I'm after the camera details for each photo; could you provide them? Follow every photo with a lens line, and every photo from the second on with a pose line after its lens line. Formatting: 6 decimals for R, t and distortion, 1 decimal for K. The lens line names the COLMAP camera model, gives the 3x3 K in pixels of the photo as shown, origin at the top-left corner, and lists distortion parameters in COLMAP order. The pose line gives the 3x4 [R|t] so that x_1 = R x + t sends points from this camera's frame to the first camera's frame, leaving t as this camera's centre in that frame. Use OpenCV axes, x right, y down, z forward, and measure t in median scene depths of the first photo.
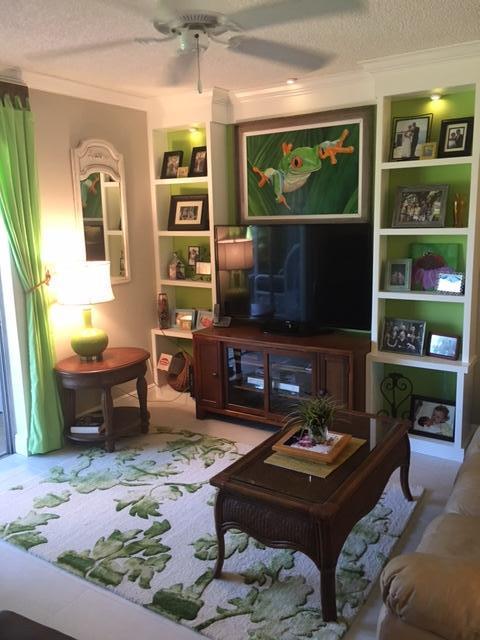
lens RADIAL K [[546.1, 0, 242.1], [0, 546.1, 315.2], [0, 0, 1]] dist [0.052149, -0.044043]
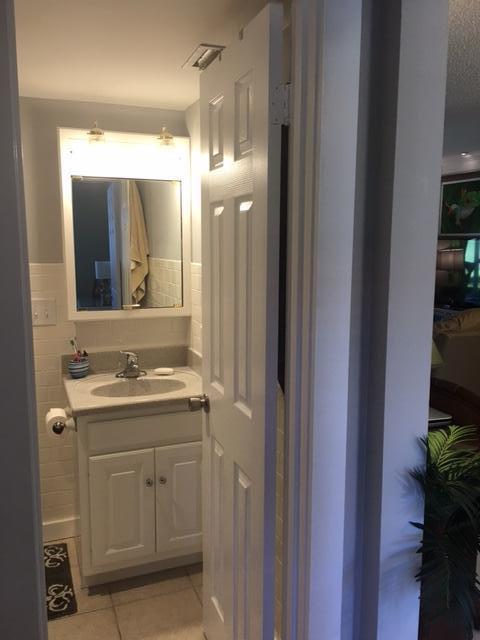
lens RADIAL K [[546.1, 0, 240.0], [0, 546.1, 317.1], [0, 0, 1]] dist [0.052149, -0.044043]
pose [[0.800646, 0.112329, -0.588513, 0.537637], [-0.131743, 0.991234, 0.009966, 0.128922], [0.584474, 0.069554, 0.808426, -0.658603]]
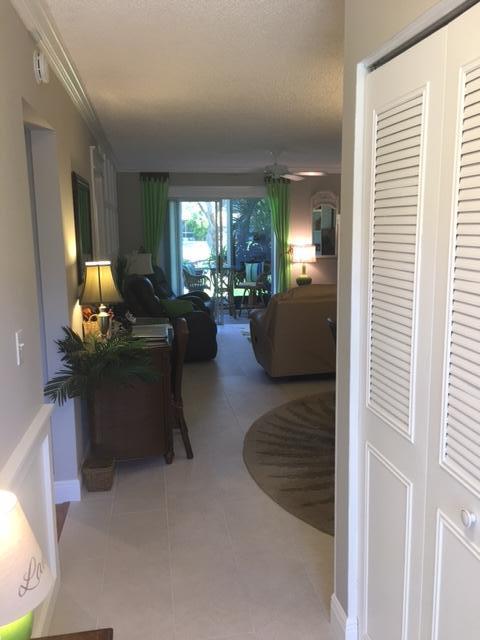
lens RADIAL K [[546.1, 0, 241.0], [0, 546.1, 320.2], [0, 0, 1]] dist [0.052149, -0.044043]
pose [[0.664389, 0.145996, -0.732989, 1.152596], [-0.145207, 0.987262, 0.065025, 0.096139], [0.733146, 0.063234, 0.677125, -0.677484]]
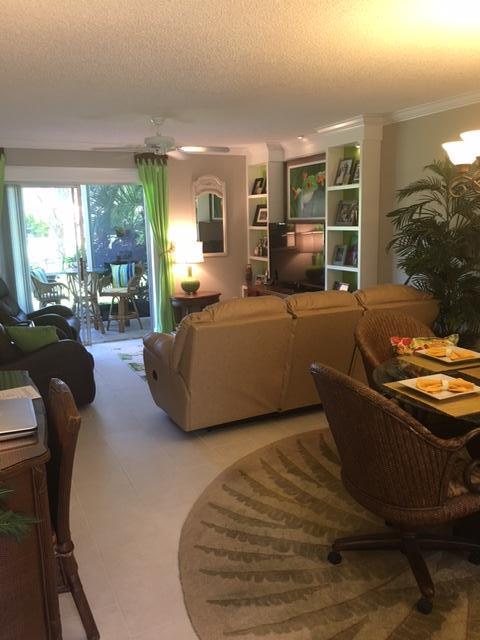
lens RADIAL K [[546.1, 0, 238.4], [0, 546.1, 322.0], [0, 0, 1]] dist [0.052149, -0.044043]
pose [[0.841053, 0.107943, -0.530074, 0.804537], [-0.098525, 0.994066, 0.046103, 0.069194], [0.531905, 0.013451, 0.846697, -0.465682]]
